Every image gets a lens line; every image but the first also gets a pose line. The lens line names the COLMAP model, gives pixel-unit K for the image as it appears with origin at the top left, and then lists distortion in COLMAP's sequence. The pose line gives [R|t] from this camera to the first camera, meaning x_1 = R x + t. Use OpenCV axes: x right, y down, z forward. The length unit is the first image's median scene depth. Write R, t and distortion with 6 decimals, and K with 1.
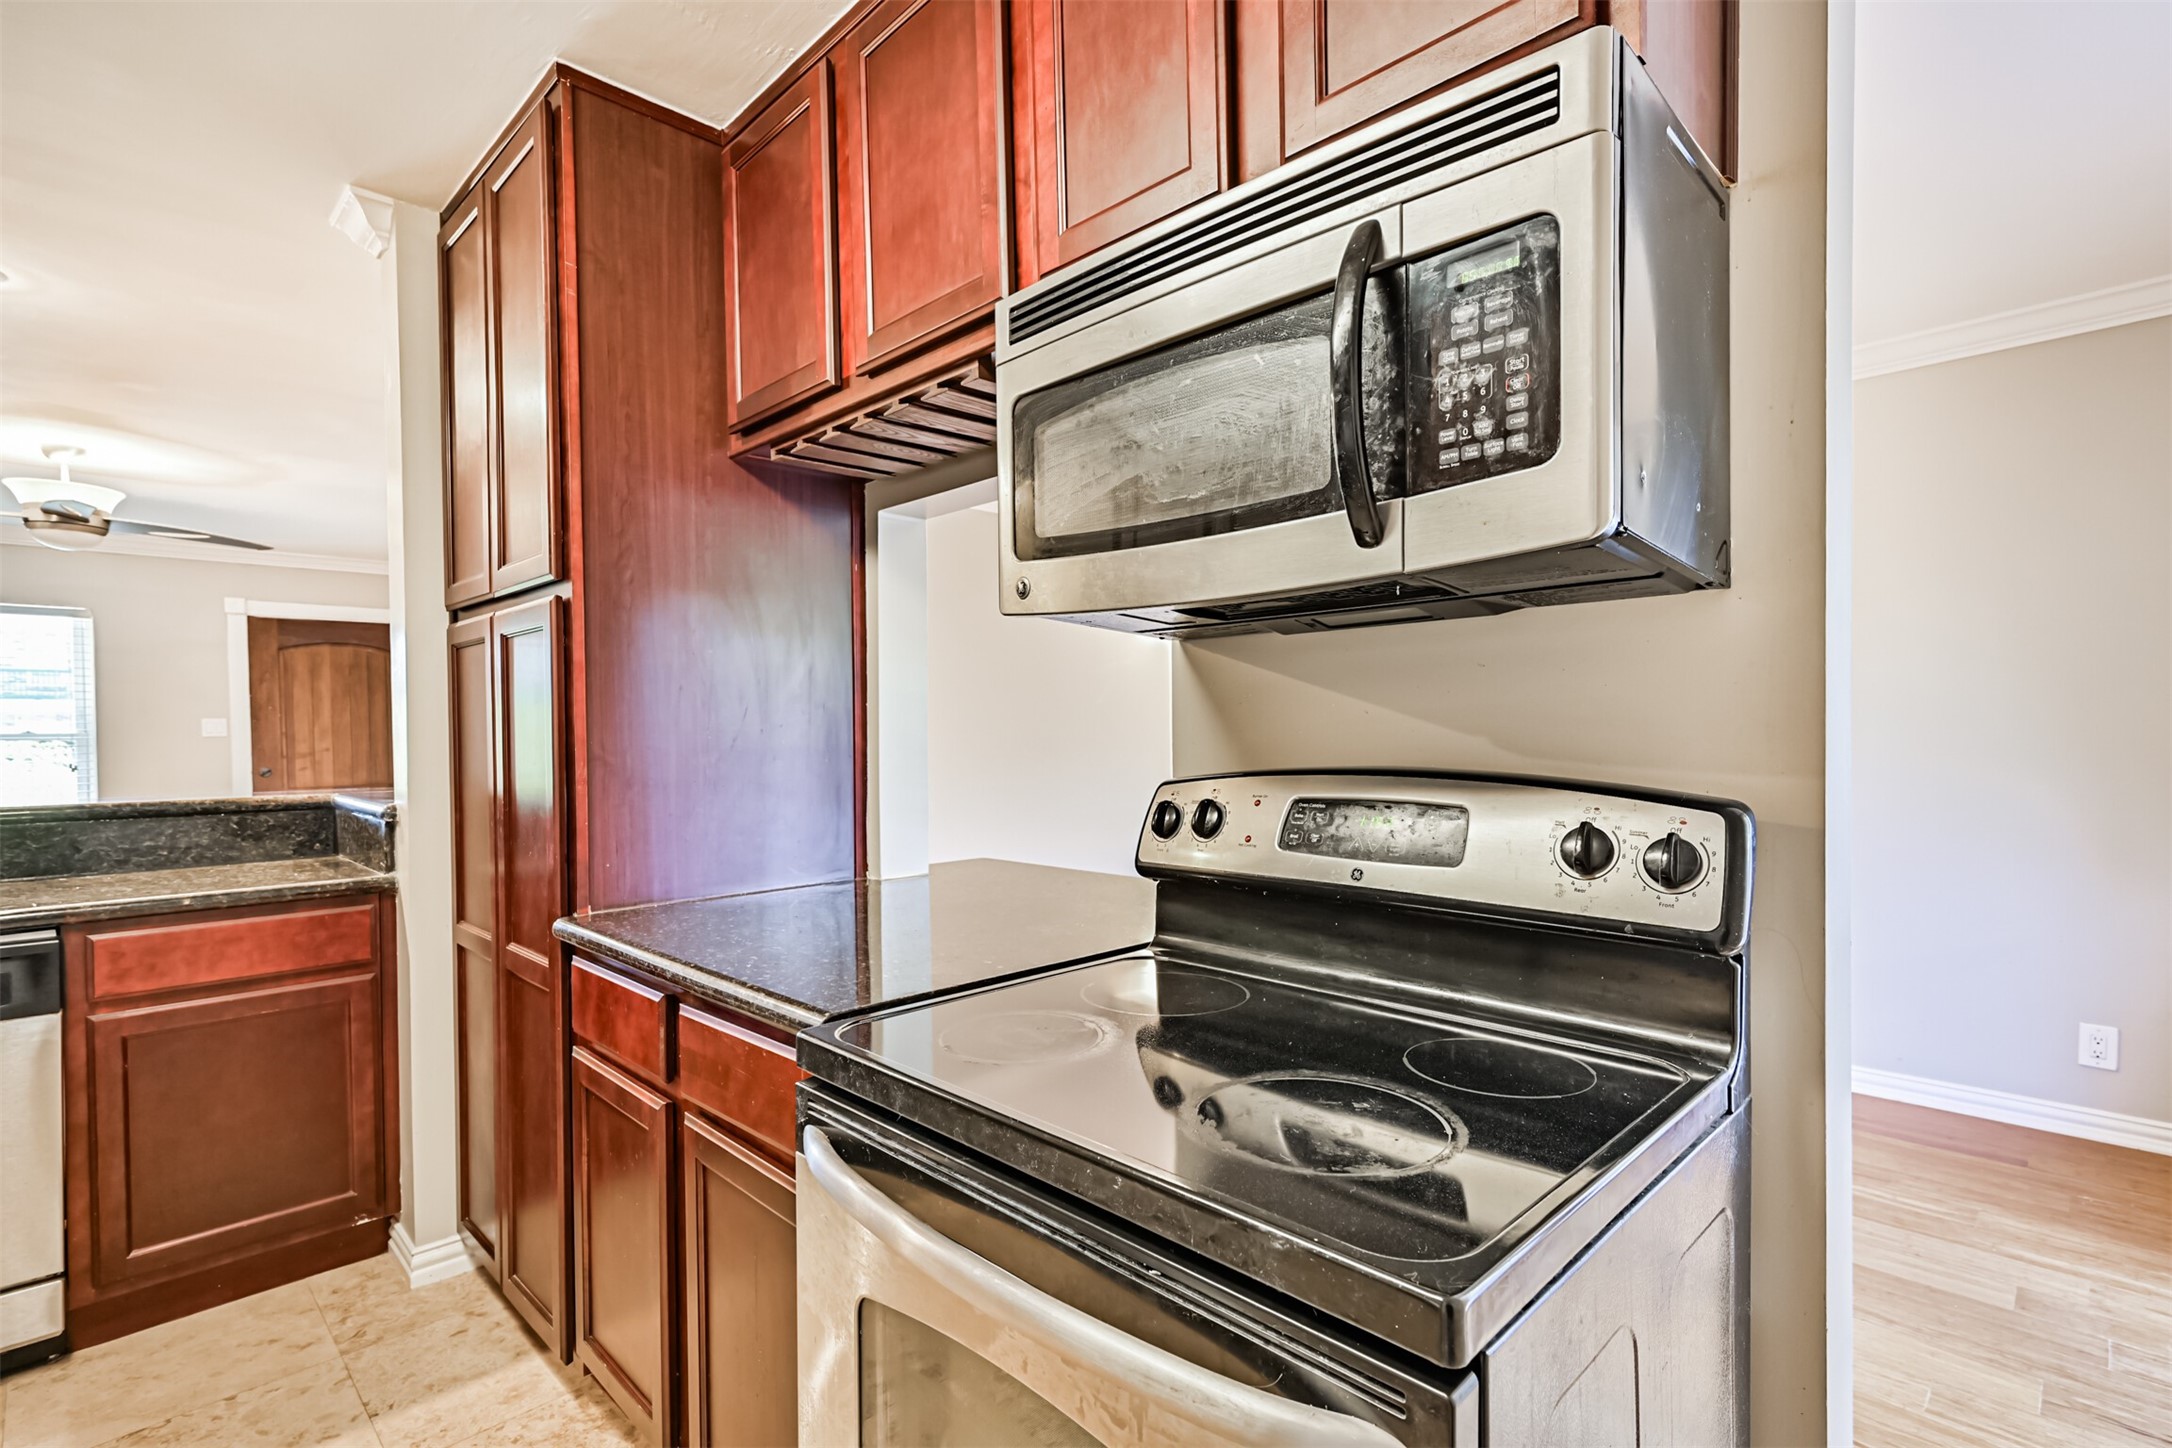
lens RADIAL K [[1027.0, 0, 1099.1], [0, 1027.0, 747.8], [0, 0, 1]] dist [0.011309, 0.000249]
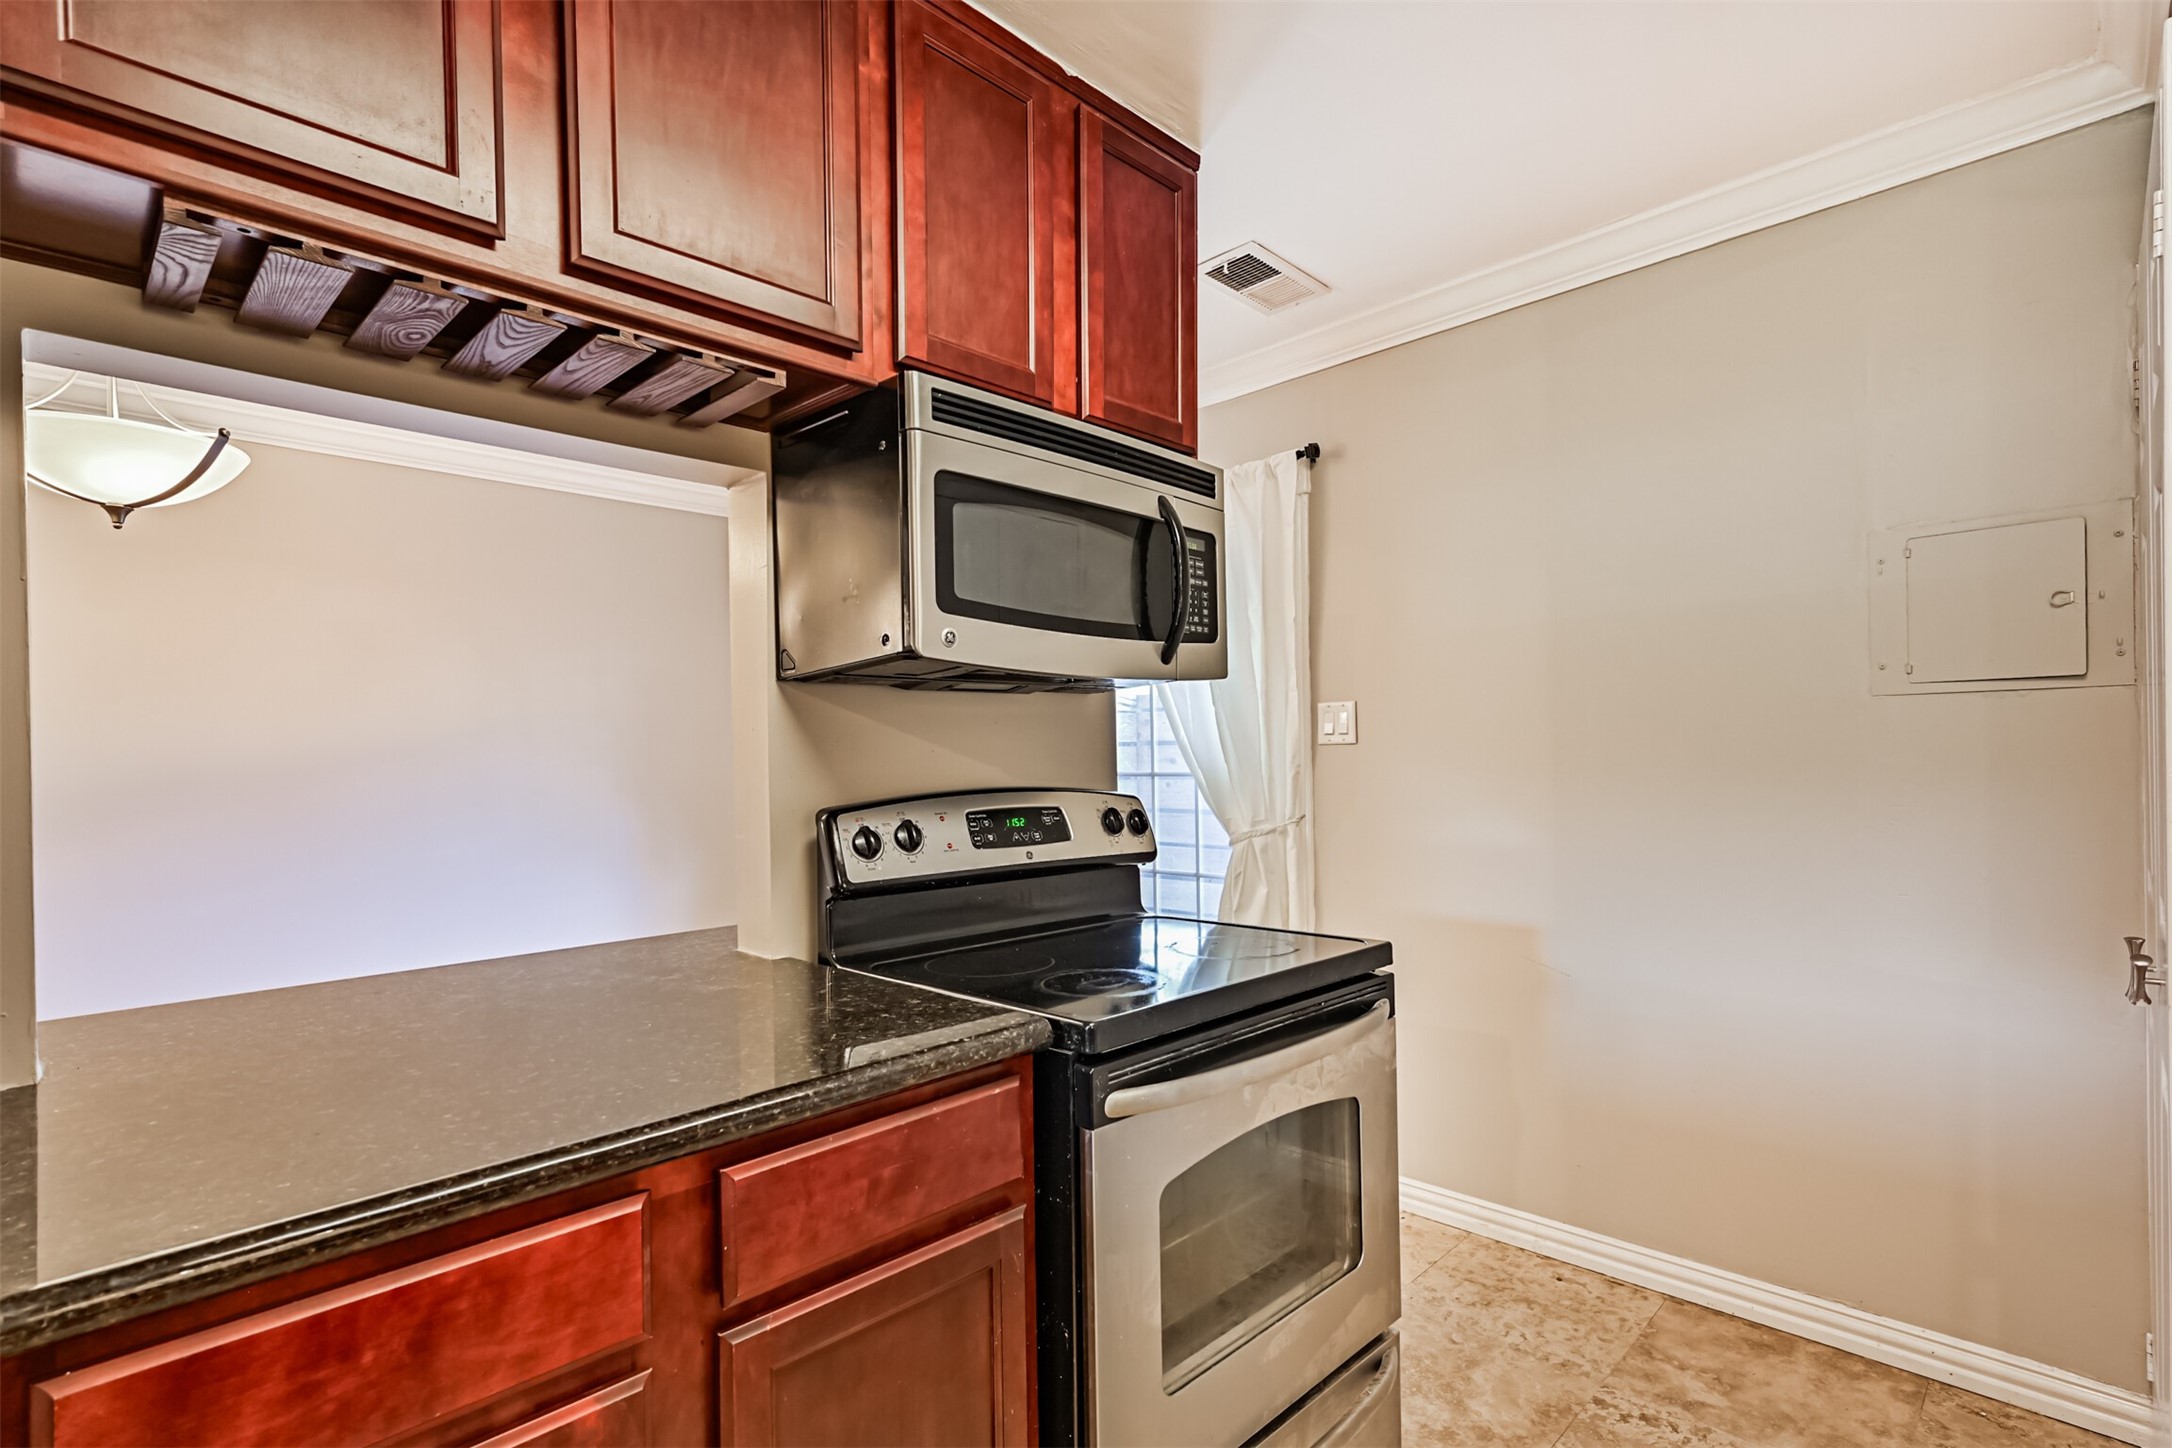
lens RADIAL K [[1047.0, 0, 1087.4], [0, 1047.0, 755.1], [0, 0, 1]] dist [0.009553, 0.000451]
pose [[-0.012597, 0.008739, 0.999882, -0.801124], [0.031585, 0.999466, -0.008337, -0.006369], [-0.999422, 0.031476, -0.012866, 0.557955]]
